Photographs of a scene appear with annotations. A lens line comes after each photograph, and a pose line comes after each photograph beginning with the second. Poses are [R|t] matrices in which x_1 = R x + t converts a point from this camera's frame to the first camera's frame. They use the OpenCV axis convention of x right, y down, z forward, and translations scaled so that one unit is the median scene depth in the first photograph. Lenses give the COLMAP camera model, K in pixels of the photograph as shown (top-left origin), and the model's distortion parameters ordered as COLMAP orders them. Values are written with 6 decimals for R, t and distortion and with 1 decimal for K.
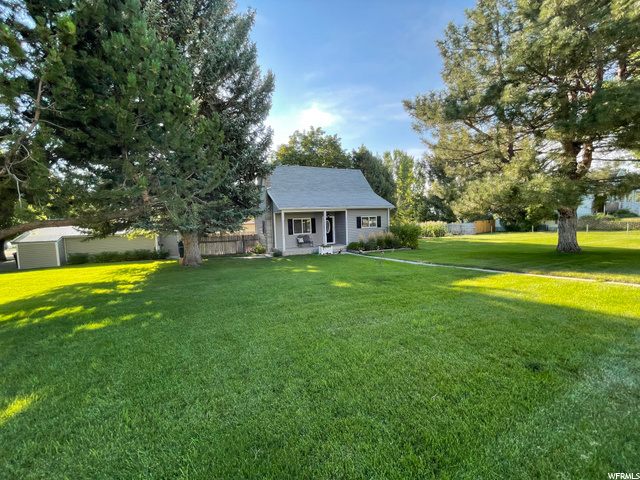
lens RADIAL K [[253.7, 0, 320.0], [0, 253.7, 240.0], [0, 0, 1]] dist [0.000093, 0.000025]
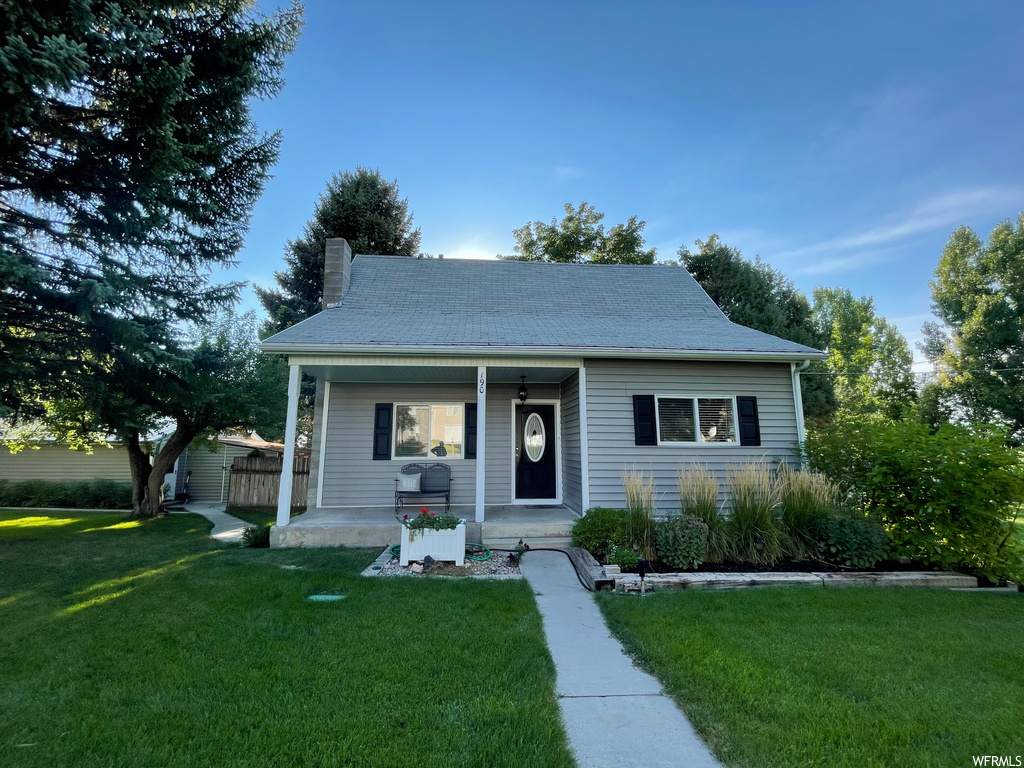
lens RADIAL K [[406.0, 0, 512.0], [0, 406.0, 384.0], [0, 0, 1]] dist [0.000093, 0.000025]
pose [[0.929782, -0.019840, -0.367576, 0.171090], [-0.062341, 0.975636, -0.210353, -0.016022], [0.362794, 0.218497, 0.905892, 0.595156]]
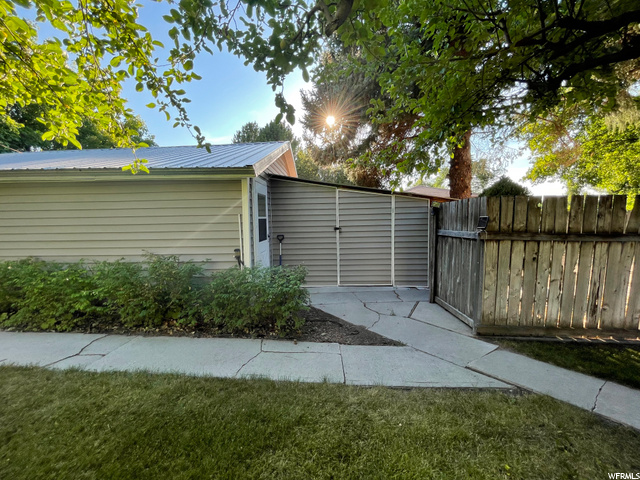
lens RADIAL K [[253.7, 0, 320.0], [0, 253.7, 240.0], [0, 0, 1]] dist [0.000093, 0.000025]
pose [[0.890705, 0.062510, -0.450263, -0.491775], [-0.047900, 0.997892, 0.043781, 0.011280], [0.452050, -0.017428, 0.891822, 0.867878]]
